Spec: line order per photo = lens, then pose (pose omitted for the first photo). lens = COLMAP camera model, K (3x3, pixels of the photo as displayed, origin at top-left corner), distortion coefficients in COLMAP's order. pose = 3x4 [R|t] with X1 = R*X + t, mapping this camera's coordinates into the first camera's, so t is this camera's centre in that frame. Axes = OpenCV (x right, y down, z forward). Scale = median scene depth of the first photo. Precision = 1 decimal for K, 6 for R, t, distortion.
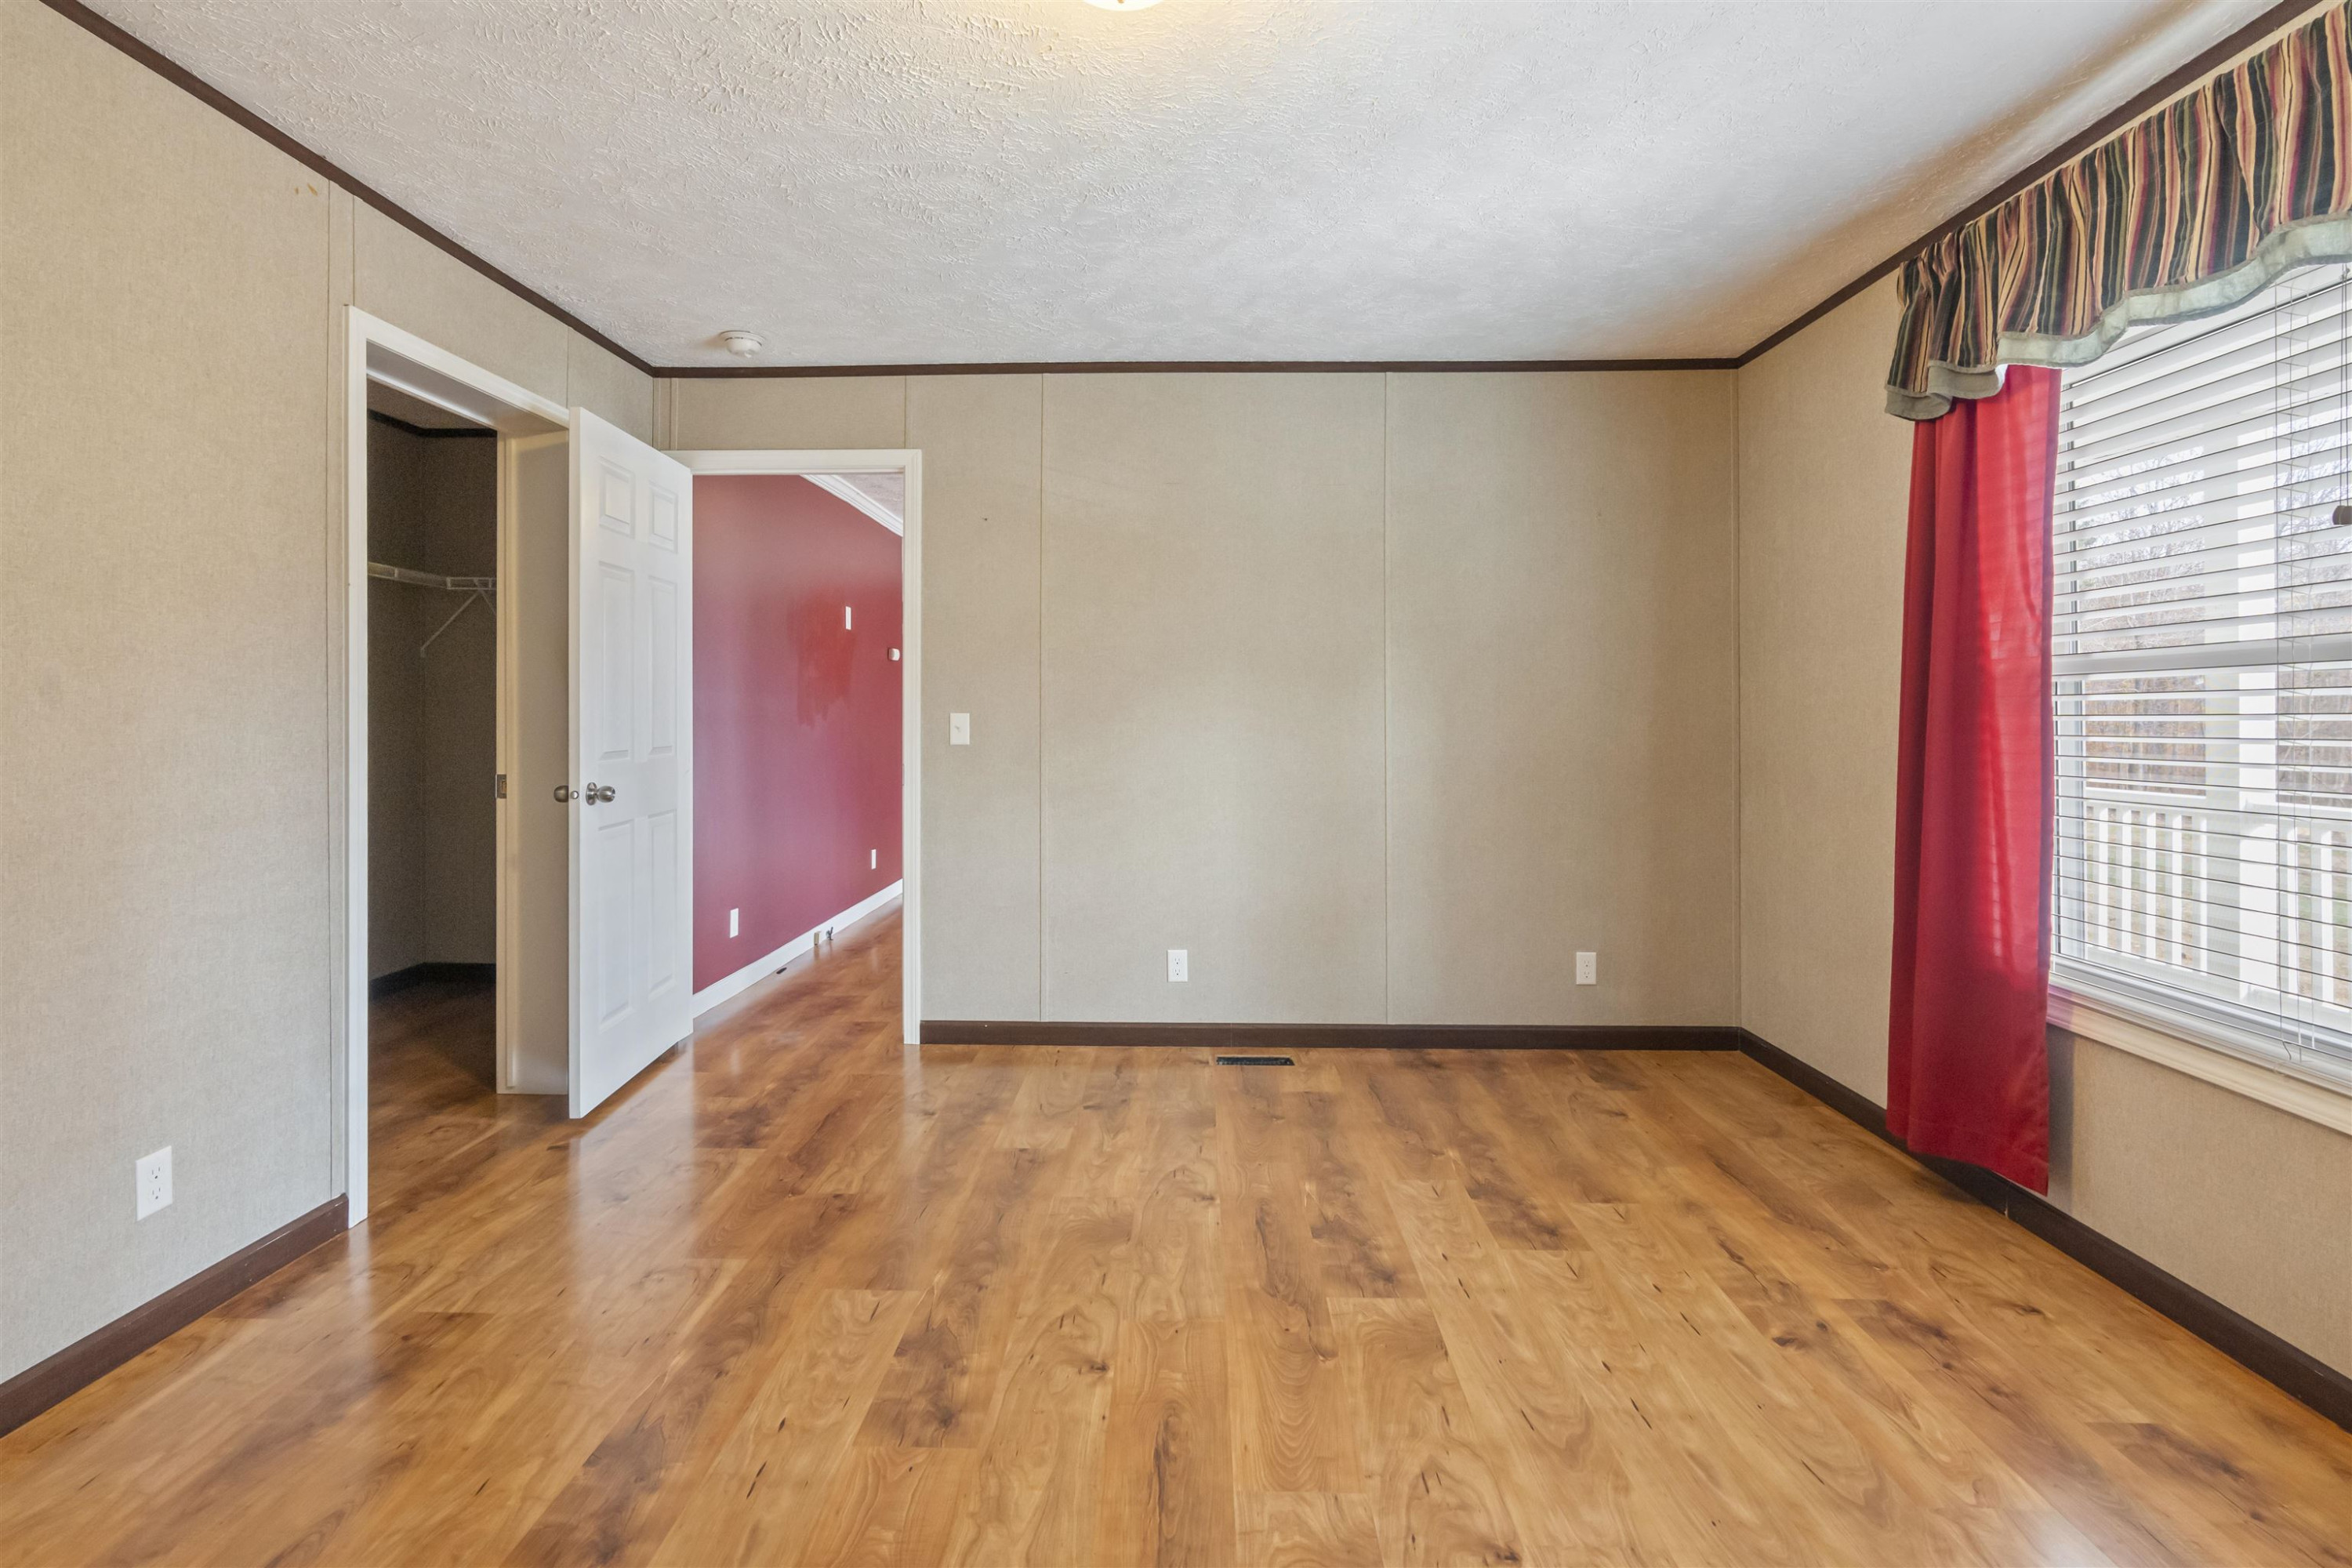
lens RADIAL K [[1086.9, 0, 1173.3], [0, 1086.9, 700.0], [0, 0, 1]] dist [-0.012632, 0.002328]
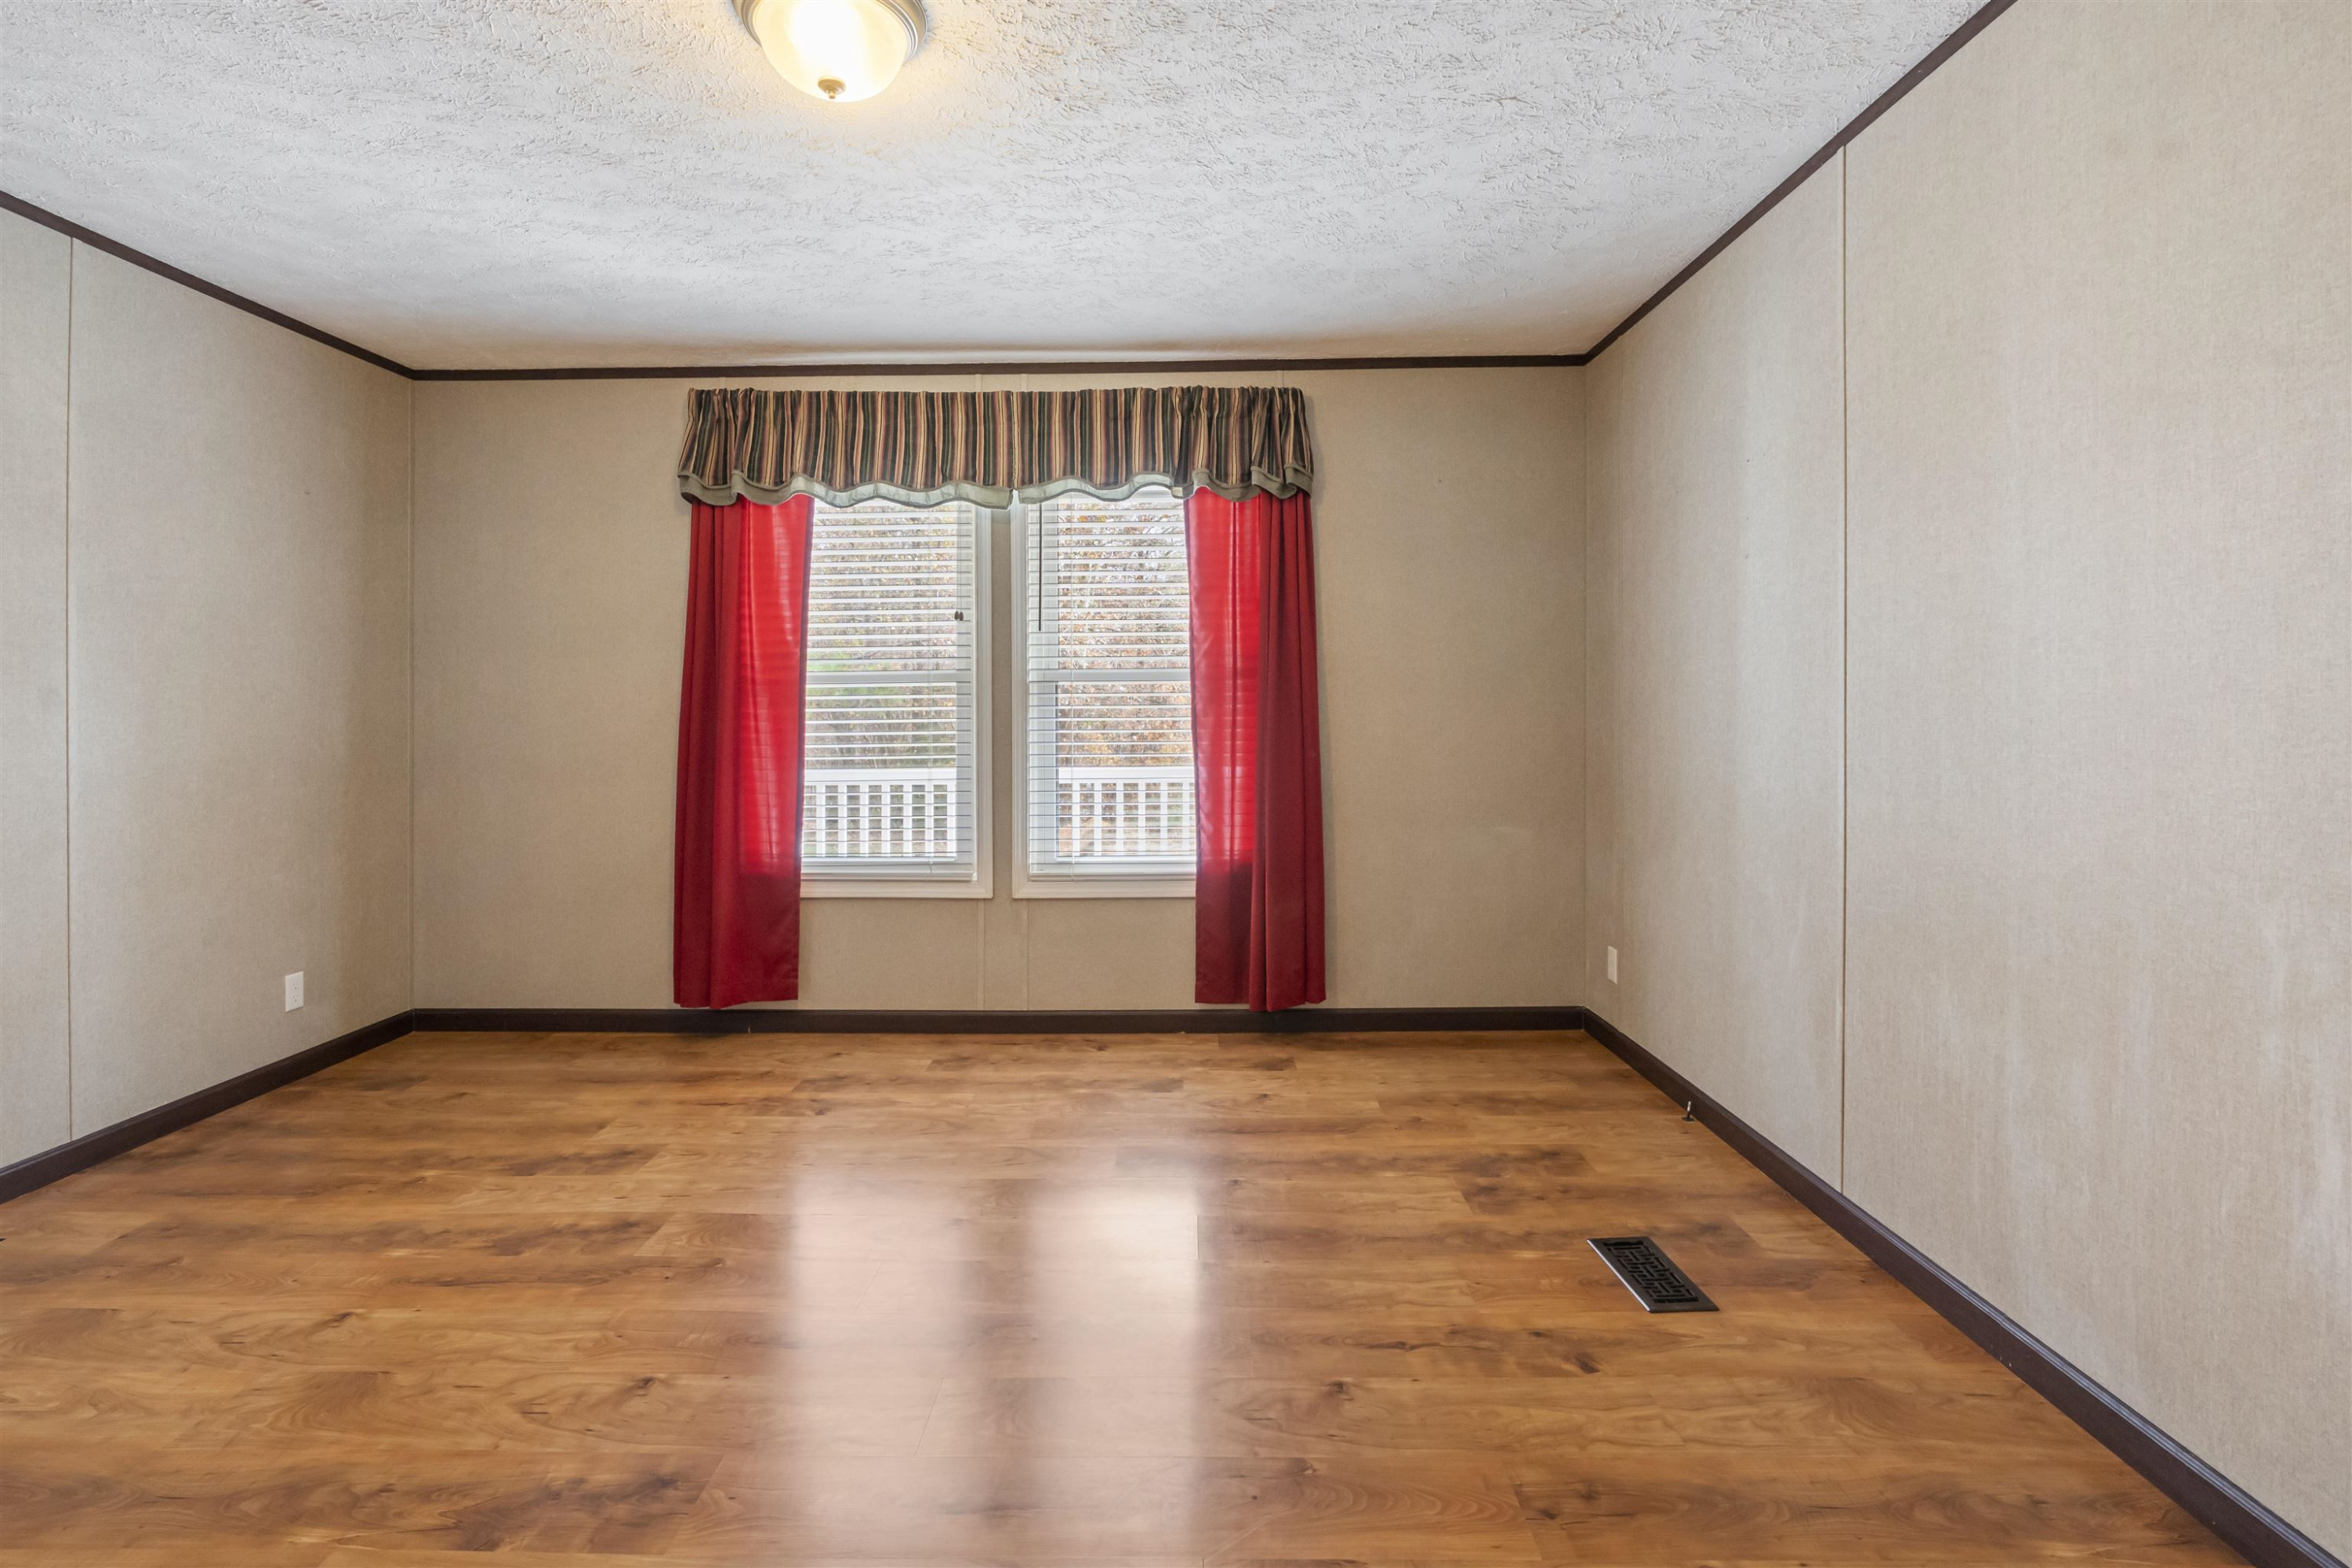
lens RADIAL K [[1086.9, 0, 1168.5], [0, 1086.9, 770.7], [0, 0, 1]] dist [-0.012632, 0.002328]
pose [[-0.018424, -0.058471, 0.998119, -0.923908], [-0.012175, 0.998228, 0.058253, 0.001298], [-0.999756, -0.011079, -0.019103, 0.498997]]
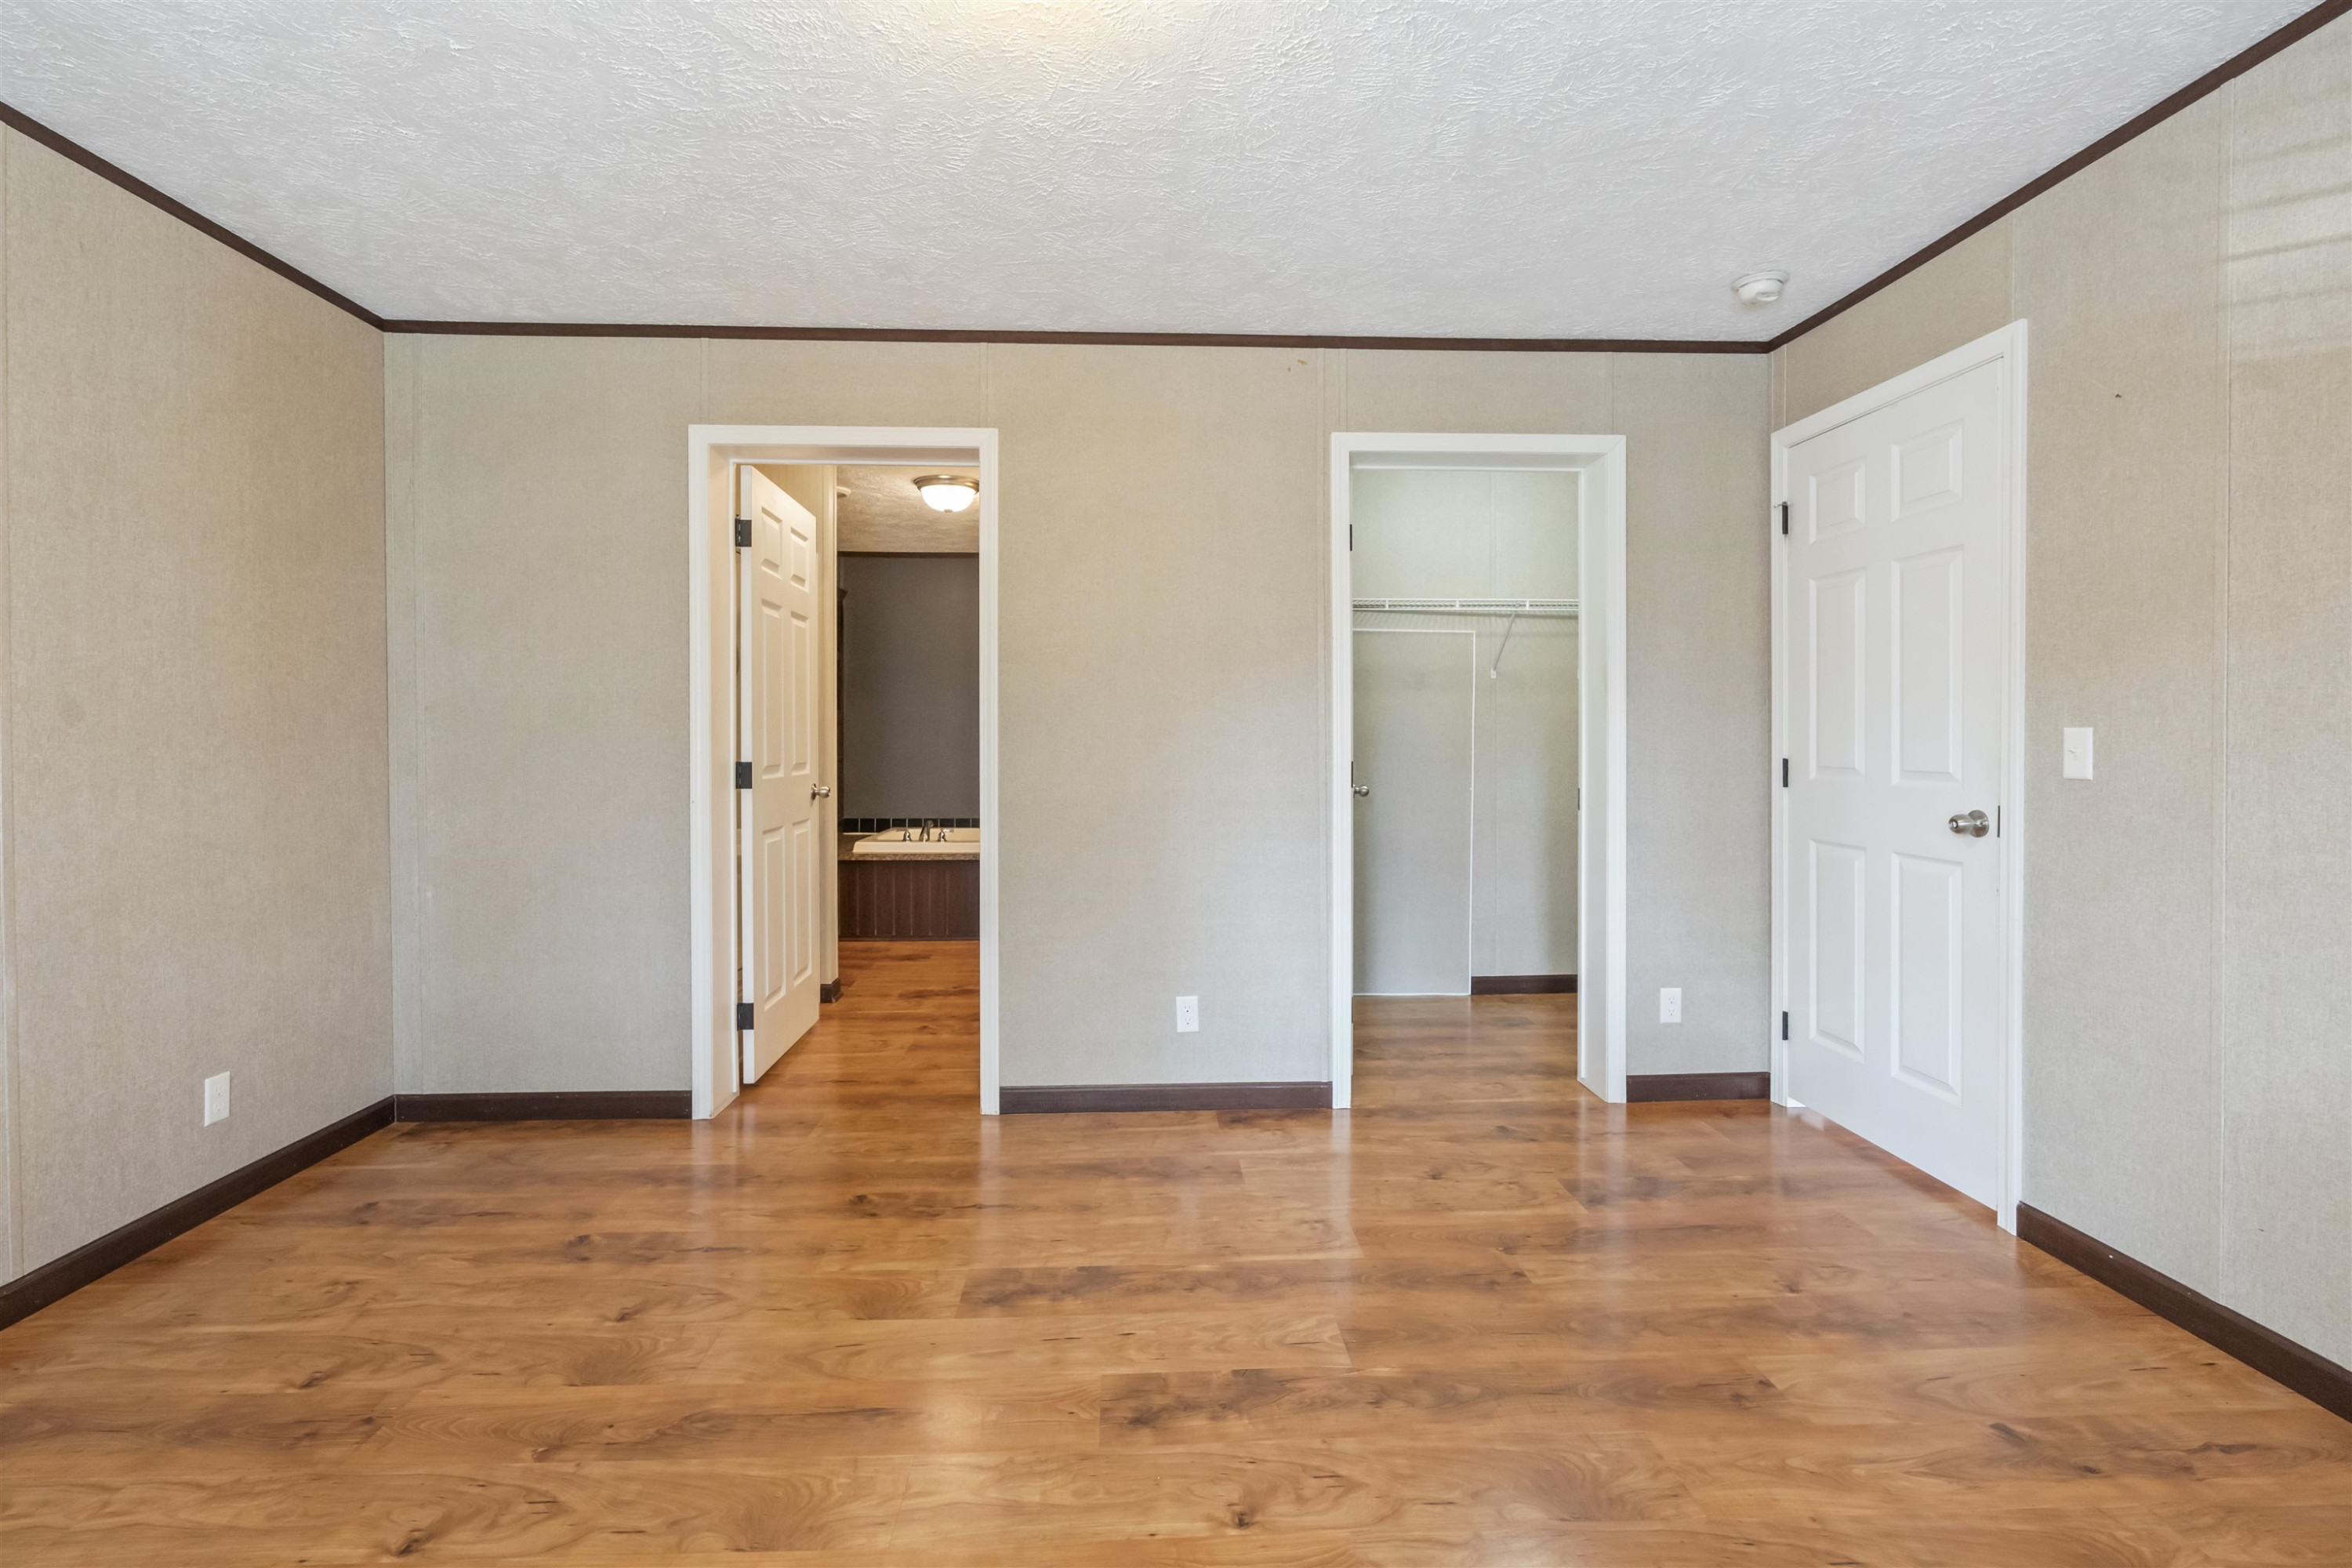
lens RADIAL K [[1086.9, 0, 1187.2], [0, 1086.9, 756.3], [0, 0, 1]] dist [-0.012632, 0.002328]
pose [[0.064835, 0.013955, -0.997798, 0.671048], [0.011958, 0.999820, 0.014760, 0.023158], [0.997824, -0.012889, 0.064656, 0.829748]]
